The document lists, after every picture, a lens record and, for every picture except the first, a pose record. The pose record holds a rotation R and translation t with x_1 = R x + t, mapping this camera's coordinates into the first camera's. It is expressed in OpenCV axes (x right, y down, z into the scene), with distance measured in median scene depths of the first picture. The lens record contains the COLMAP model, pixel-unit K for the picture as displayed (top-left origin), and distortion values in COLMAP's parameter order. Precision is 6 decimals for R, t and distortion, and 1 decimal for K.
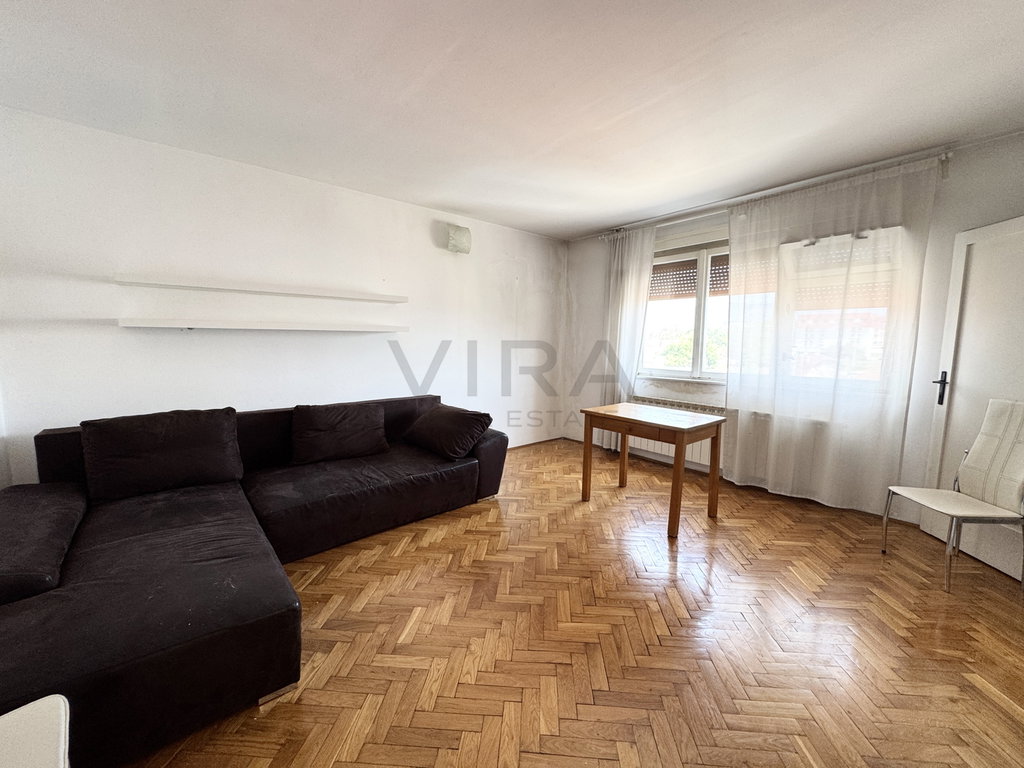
lens RADIAL K [[407.3, 0, 517.8], [0, 407.3, 375.7], [0, 0, 1]] dist [-0.001630, 0.000110]
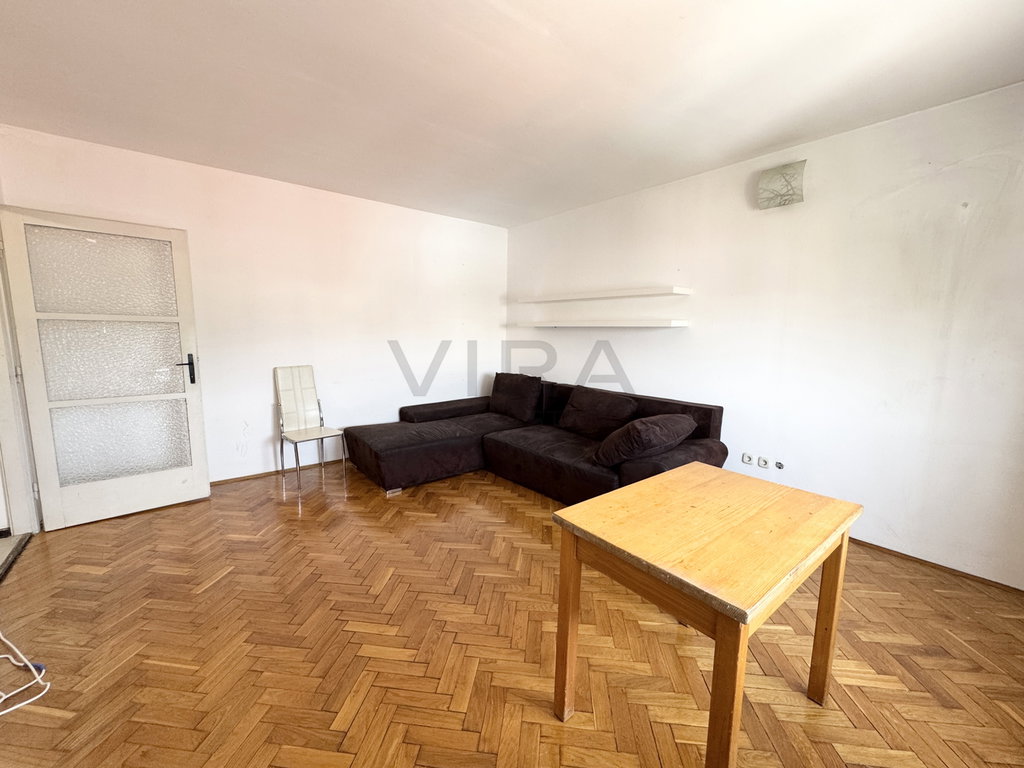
lens RADIAL K [[407.3, 0, 502.6], [0, 407.3, 378.6], [0, 0, 1]] dist [-0.001630, 0.000110]
pose [[-0.024570, 0.113299, -0.993257, 0.910556], [-0.101507, 0.988139, 0.115226, -0.088329], [0.994531, 0.103654, -0.012778, 0.945380]]
